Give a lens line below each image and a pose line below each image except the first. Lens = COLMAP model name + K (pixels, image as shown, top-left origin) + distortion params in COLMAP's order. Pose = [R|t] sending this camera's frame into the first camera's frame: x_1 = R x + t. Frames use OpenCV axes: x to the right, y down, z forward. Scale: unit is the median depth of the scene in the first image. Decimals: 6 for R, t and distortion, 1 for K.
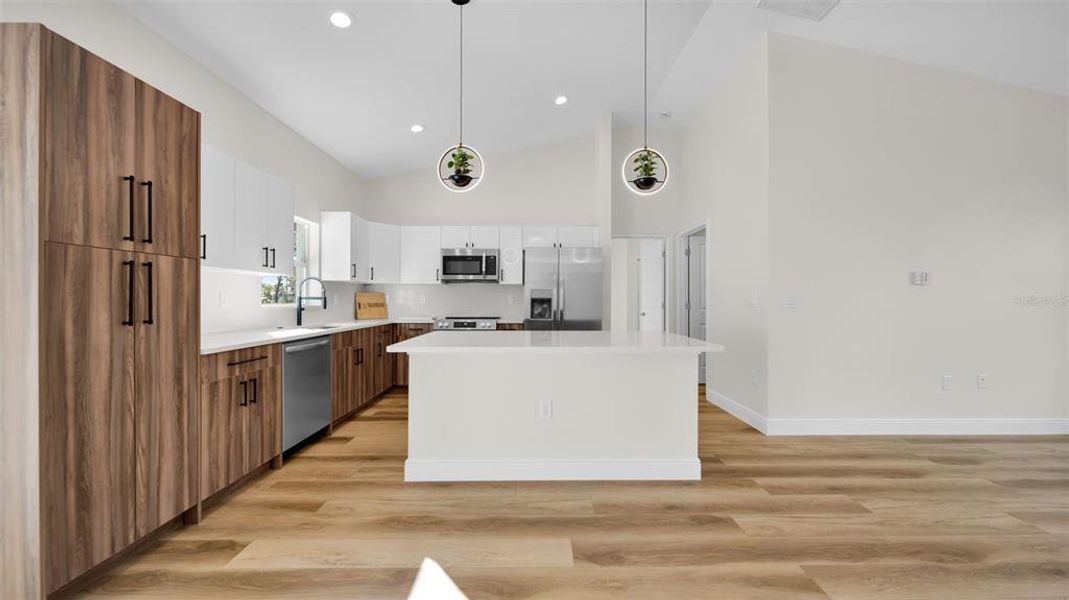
lens RADIAL K [[376.2, 0, 539.0], [0, 376.2, 301.1], [0, 0, 1]] dist [-0.001239, -0.000149]
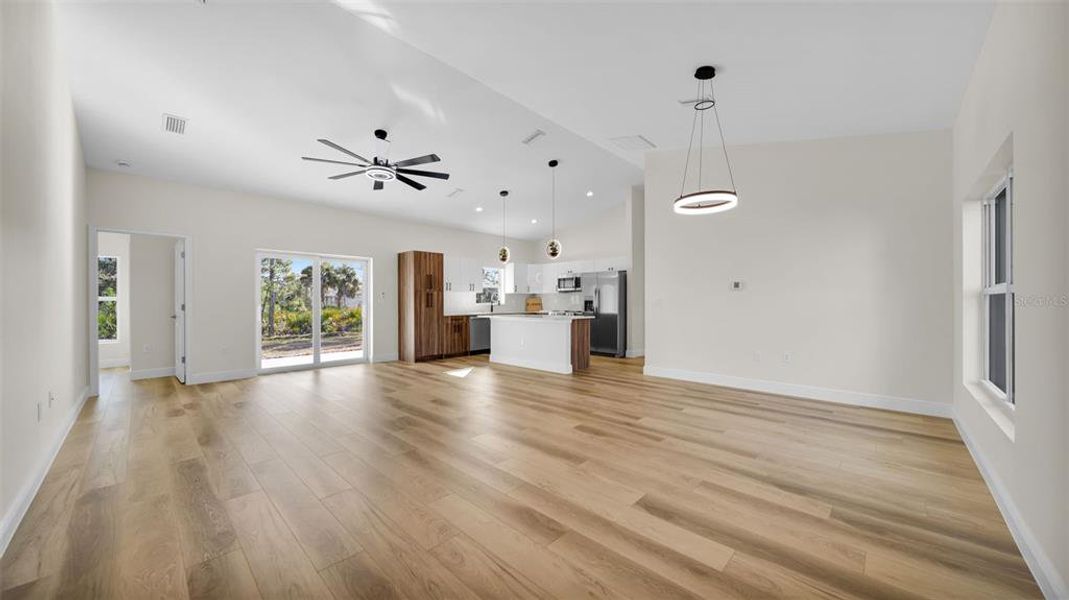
lens RADIAL K [[376.2, 0, 540.3], [0, 376.2, 303.7], [0, 0, 1]] dist [-0.001239, -0.000149]
pose [[0.721864, -0.004416, -0.692021, 2.406378], [0.003894, 0.999990, -0.002319, 0.028327], [0.692024, -0.001021, 0.721874, -1.065117]]
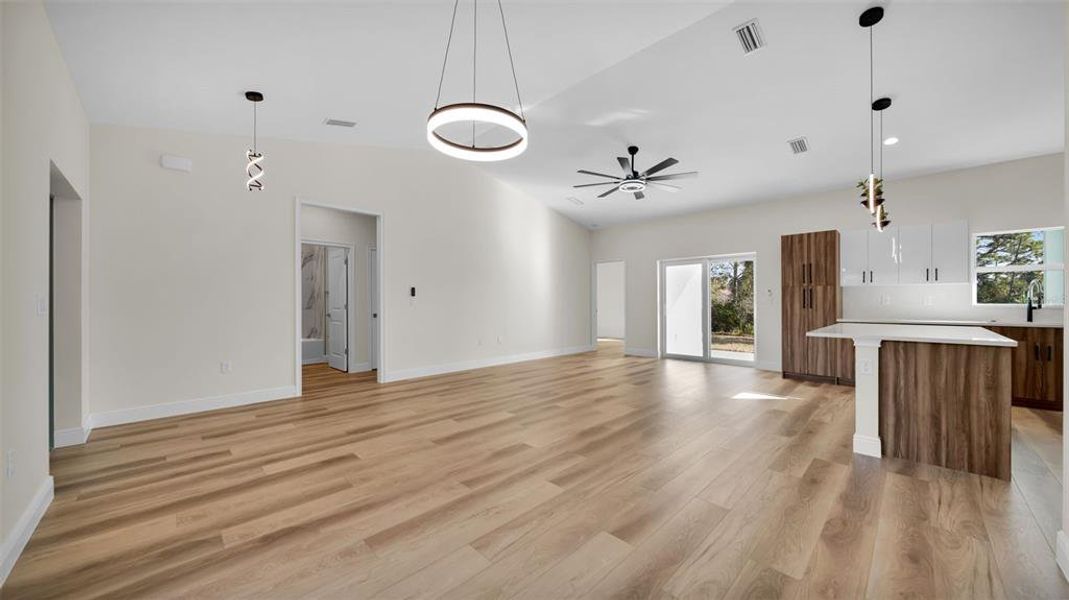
lens RADIAL K [[376.2, 0, 539.4], [0, 376.2, 300.2], [0, 0, 1]] dist [-0.001239, -0.000149]
pose [[-0.720211, -0.007577, -0.693714, 2.349443], [-0.003293, 0.999966, -0.007503, 0.019348], [0.693747, -0.003120, -0.720212, 1.404286]]
